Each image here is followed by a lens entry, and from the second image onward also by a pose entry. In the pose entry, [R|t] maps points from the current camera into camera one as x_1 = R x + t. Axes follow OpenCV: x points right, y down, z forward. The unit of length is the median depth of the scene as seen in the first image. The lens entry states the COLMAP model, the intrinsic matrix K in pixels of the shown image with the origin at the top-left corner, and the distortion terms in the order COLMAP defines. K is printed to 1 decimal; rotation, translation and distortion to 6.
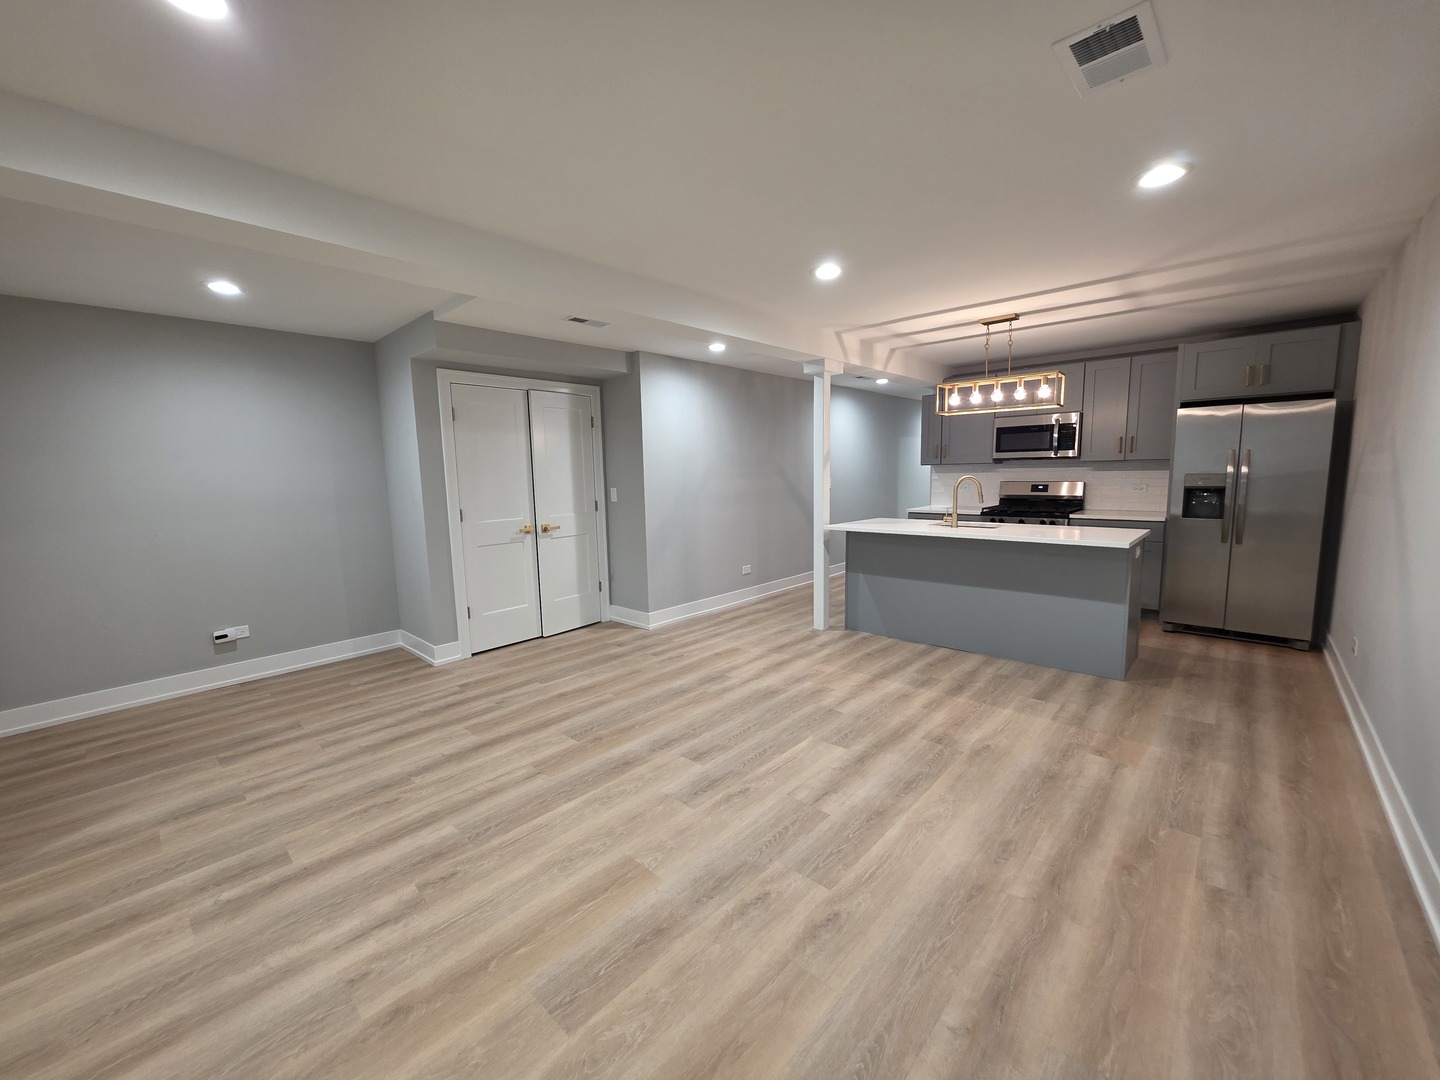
lens RADIAL K [[572.3, 0, 717.3], [0, 572.3, 539.5], [0, 0, 1]] dist [0.000658, 0.000011]
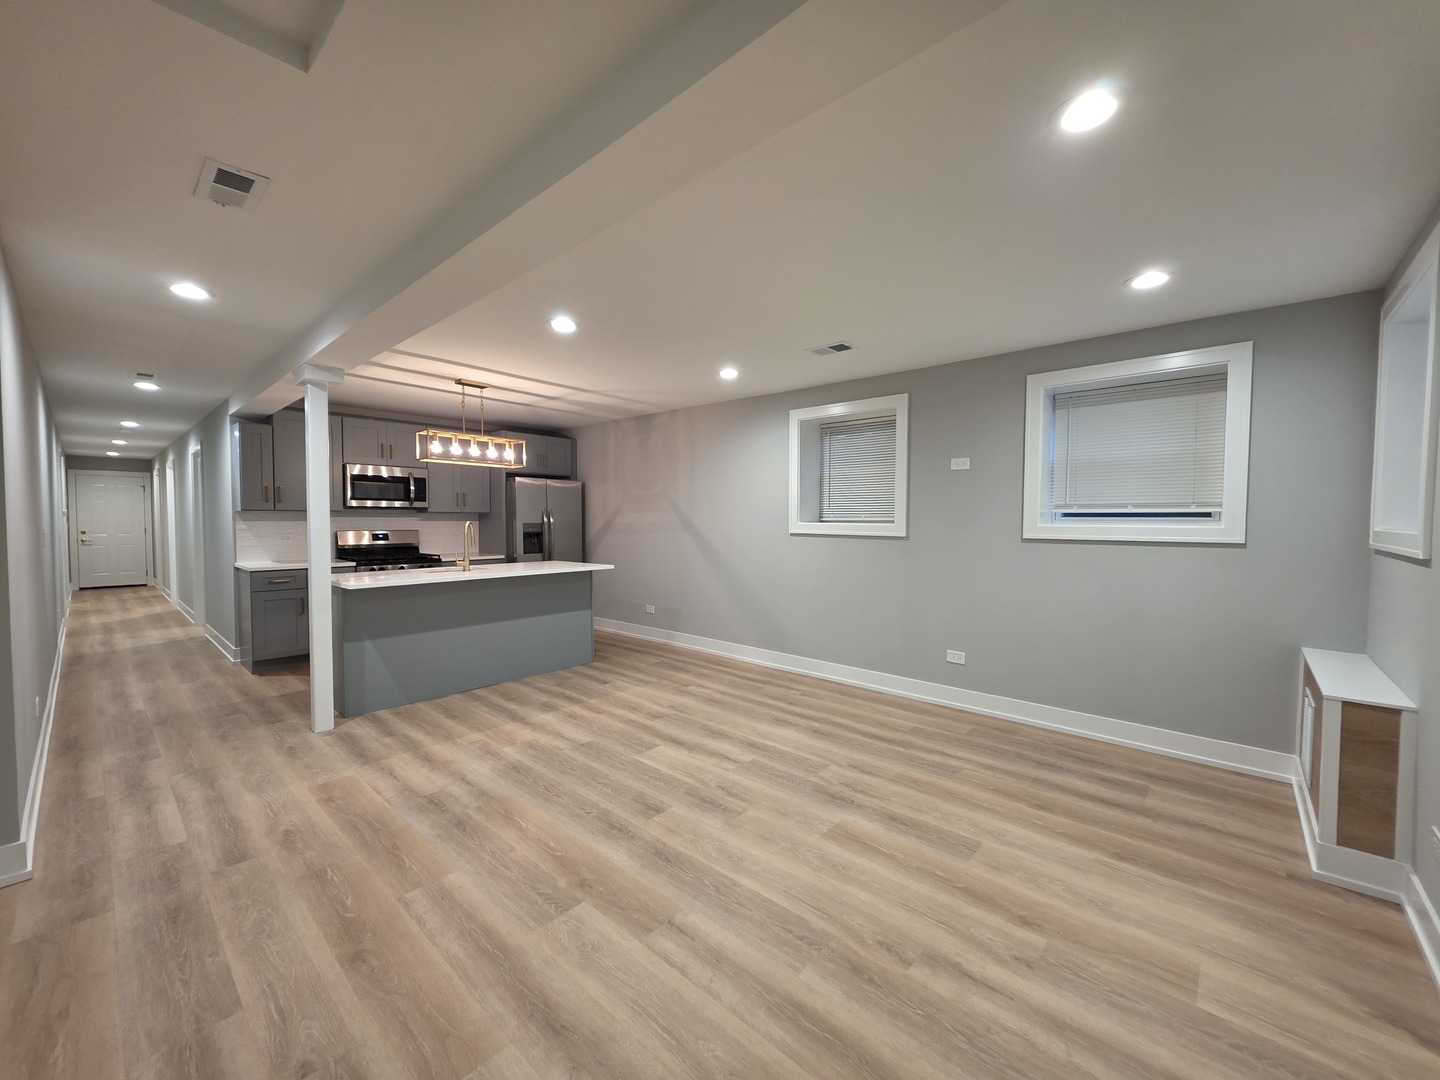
lens RADIAL K [[572.3, 0, 717.3], [0, 572.3, 539.5], [0, 0, 1]] dist [0.000658, 0.000011]
pose [[-0.005081, -0.017152, 0.999840, -0.758474], [0.118698, 0.992774, 0.017634, -0.051643], [-0.992917, 0.118769, -0.003008, 0.664281]]
